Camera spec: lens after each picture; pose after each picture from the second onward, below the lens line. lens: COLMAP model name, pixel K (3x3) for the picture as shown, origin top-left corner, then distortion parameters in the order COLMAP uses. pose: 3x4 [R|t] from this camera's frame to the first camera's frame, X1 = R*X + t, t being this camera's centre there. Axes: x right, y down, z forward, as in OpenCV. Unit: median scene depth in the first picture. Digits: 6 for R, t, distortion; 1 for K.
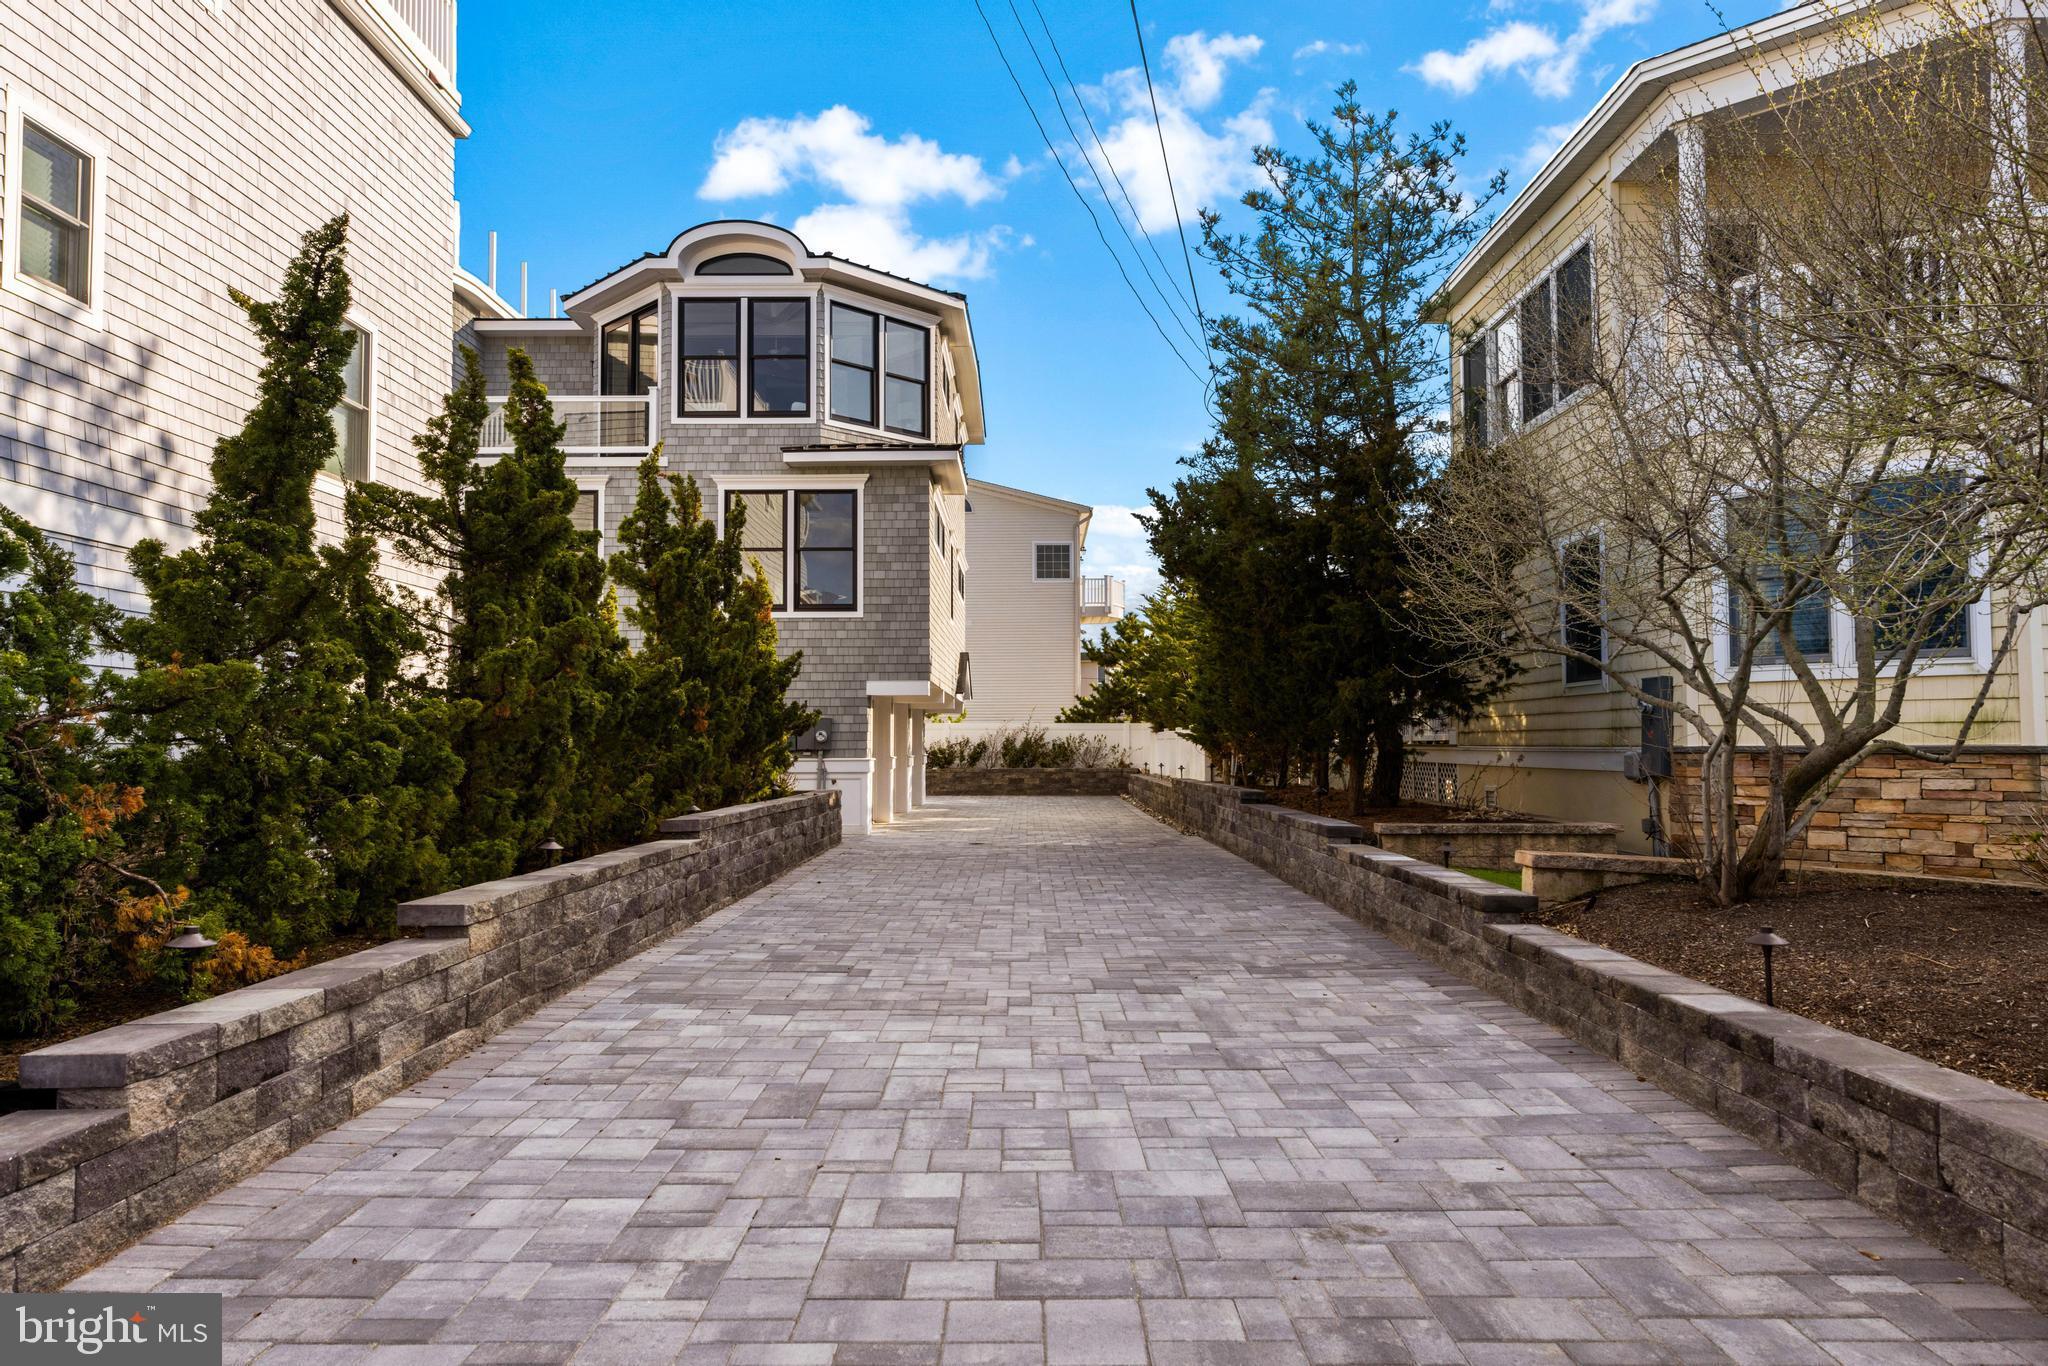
lens RADIAL K [[1383.4, 0, 1024.0], [0, 1383.4, 683.0], [0, 0, 1]] dist [0.000006, -0.000013]
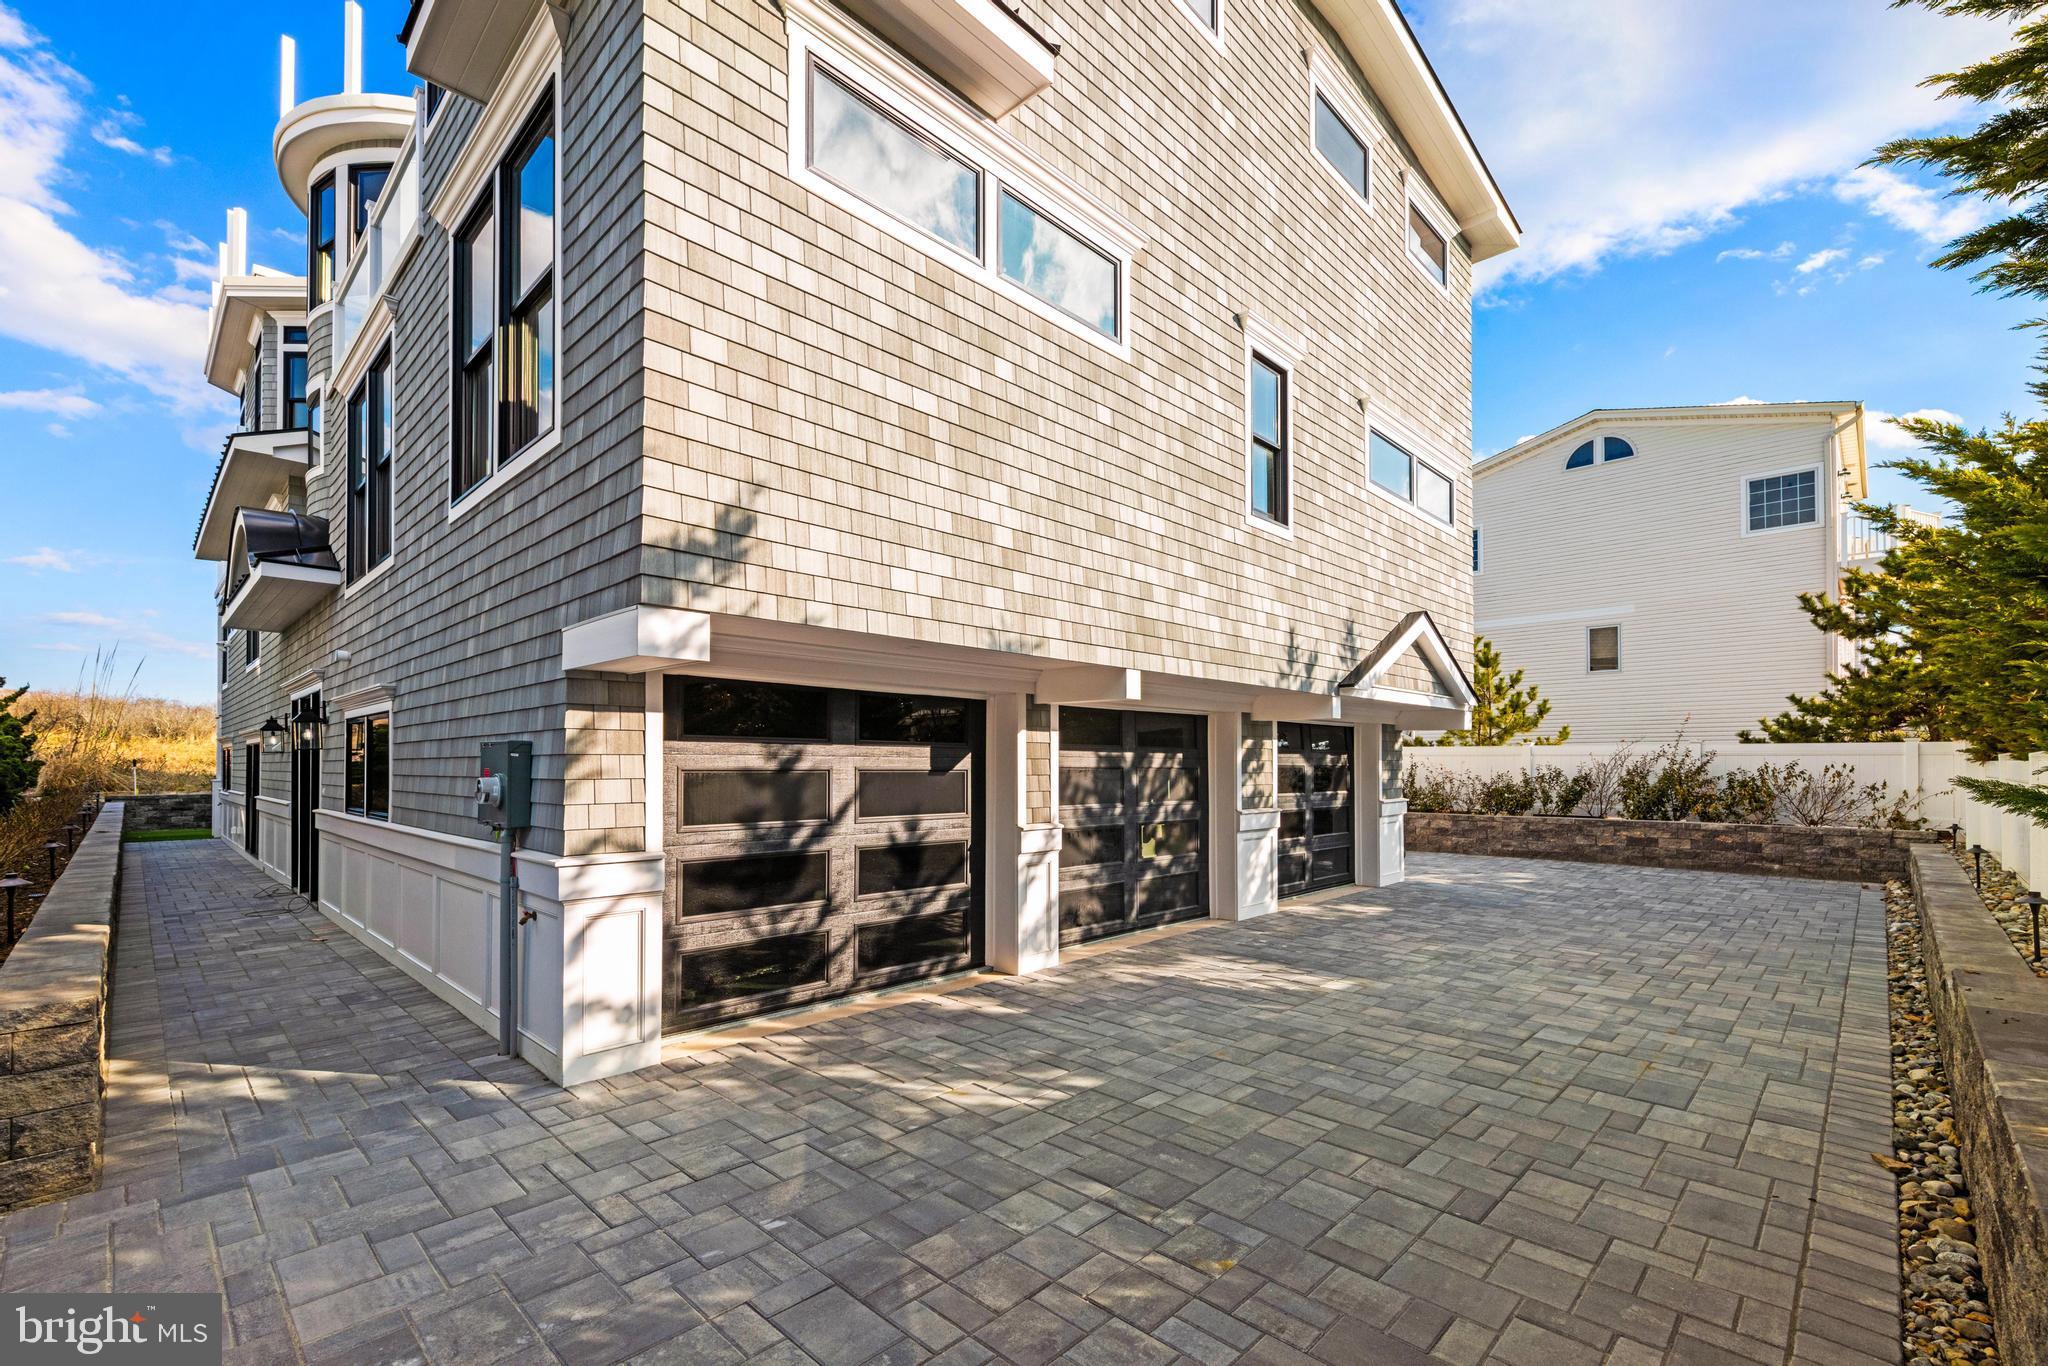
lens RADIAL K [[878.8, 0, 1021.2], [0, 878.8, 757.3], [0, 0, 1]] dist [-0.000582, -0.000143]
pose [[0.718971, -0.002071, -0.695037, 0.062719], [0.030317, 0.999137, 0.028384, 0.015310], [0.694379, -0.041479, 0.718413, 0.529642]]
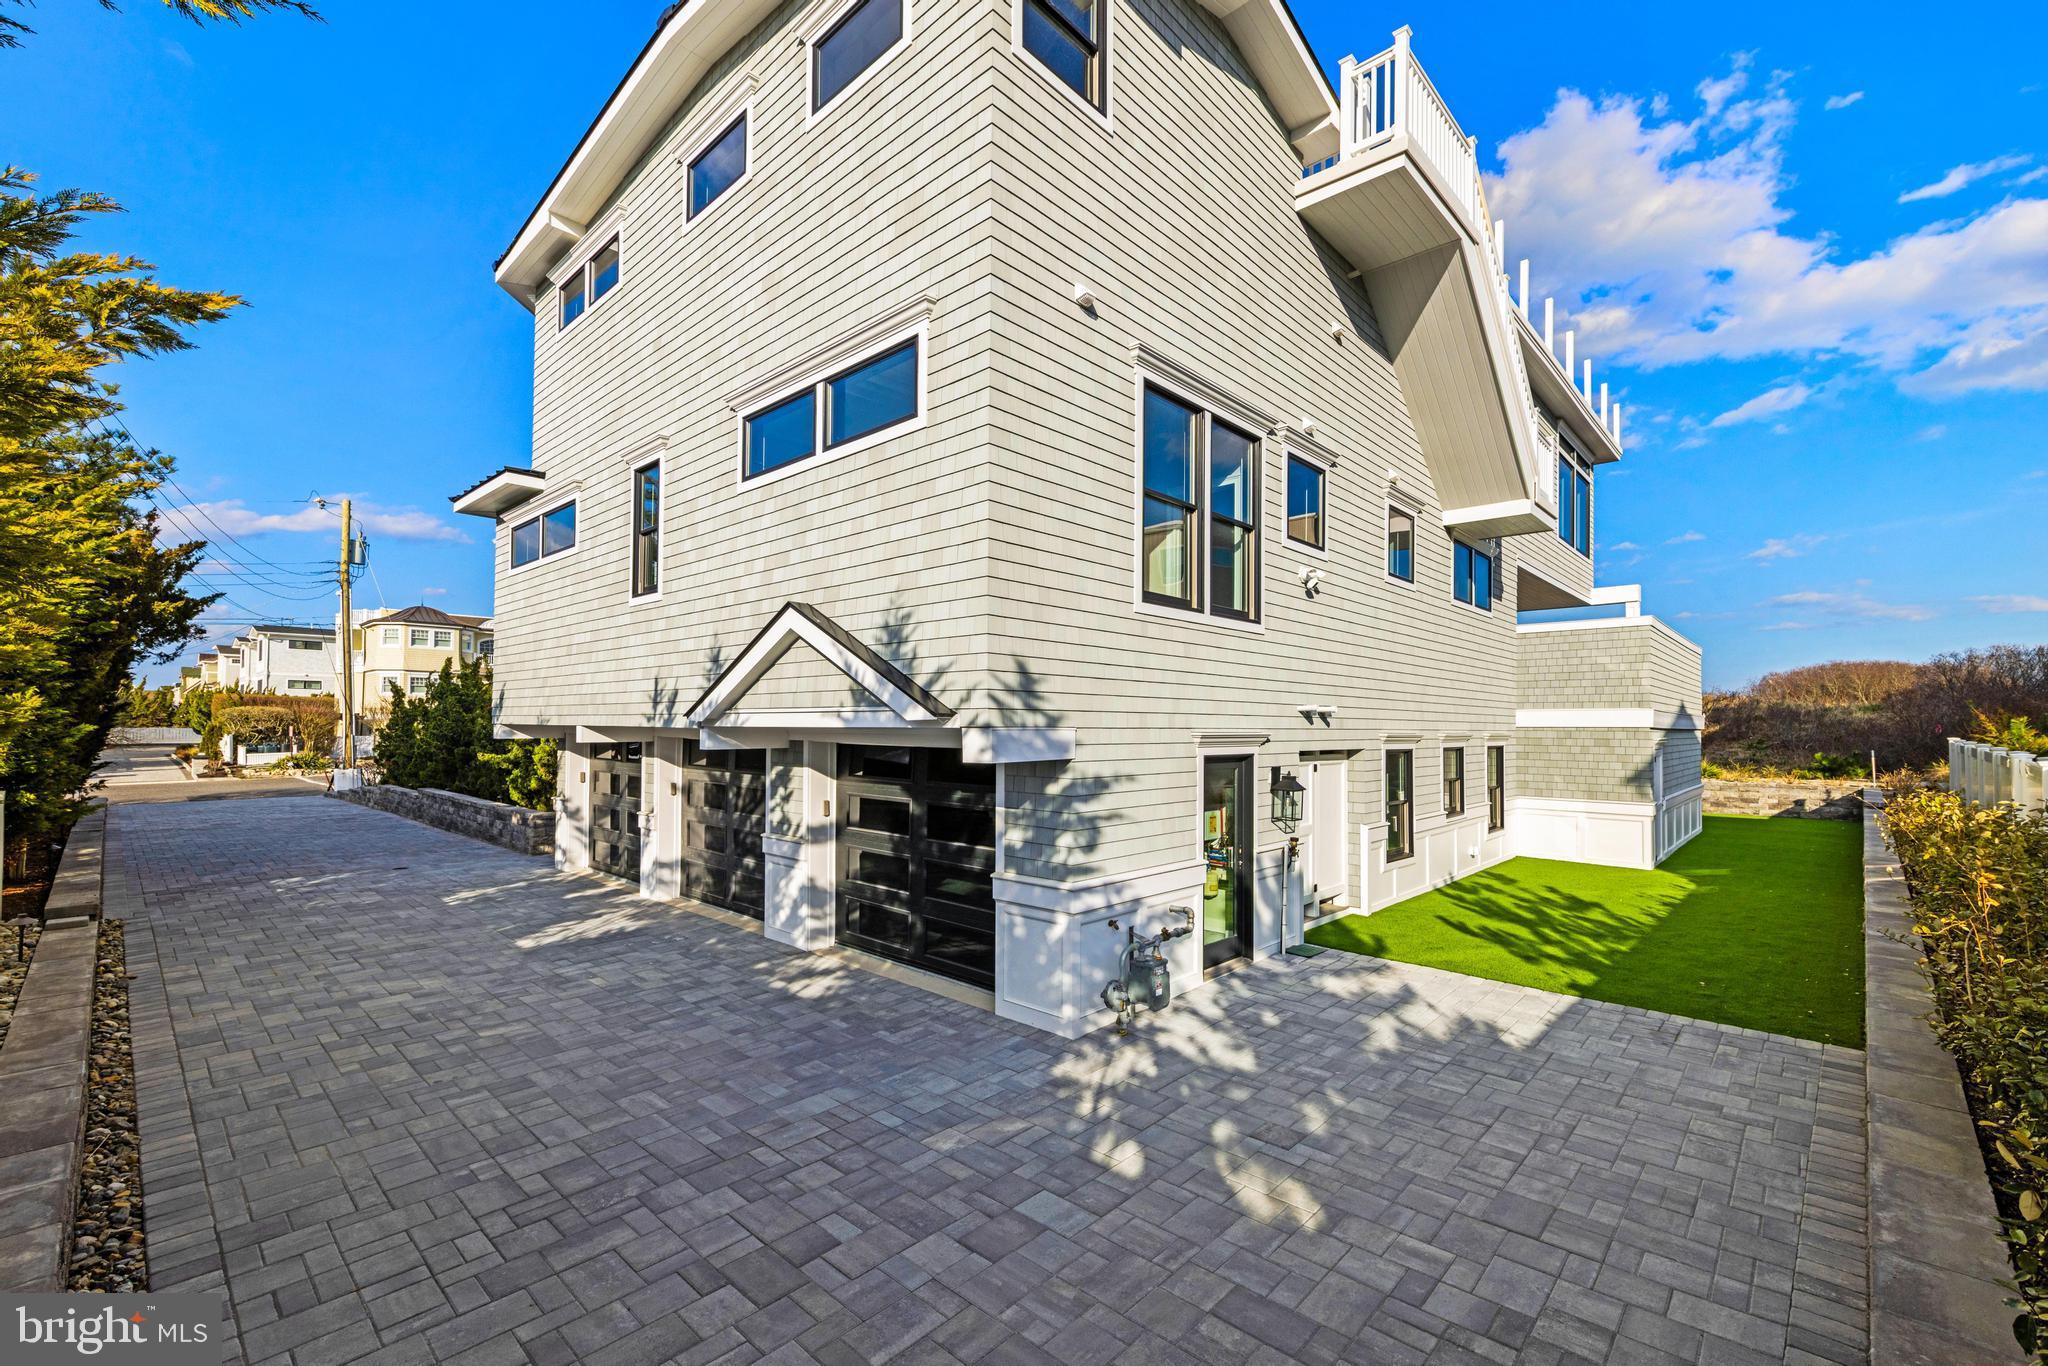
lens RADIAL K [[858.3, 0, 1025.1], [0, 858.3, 717.4], [0, 0, 1]] dist [0.000714, 0.000043]
pose [[-0.678910, -0.010994, -0.734139, 0.077768], [0.028616, 0.998732, -0.041419, 0.019451], [0.733664, -0.049128, -0.677734, 1.402986]]
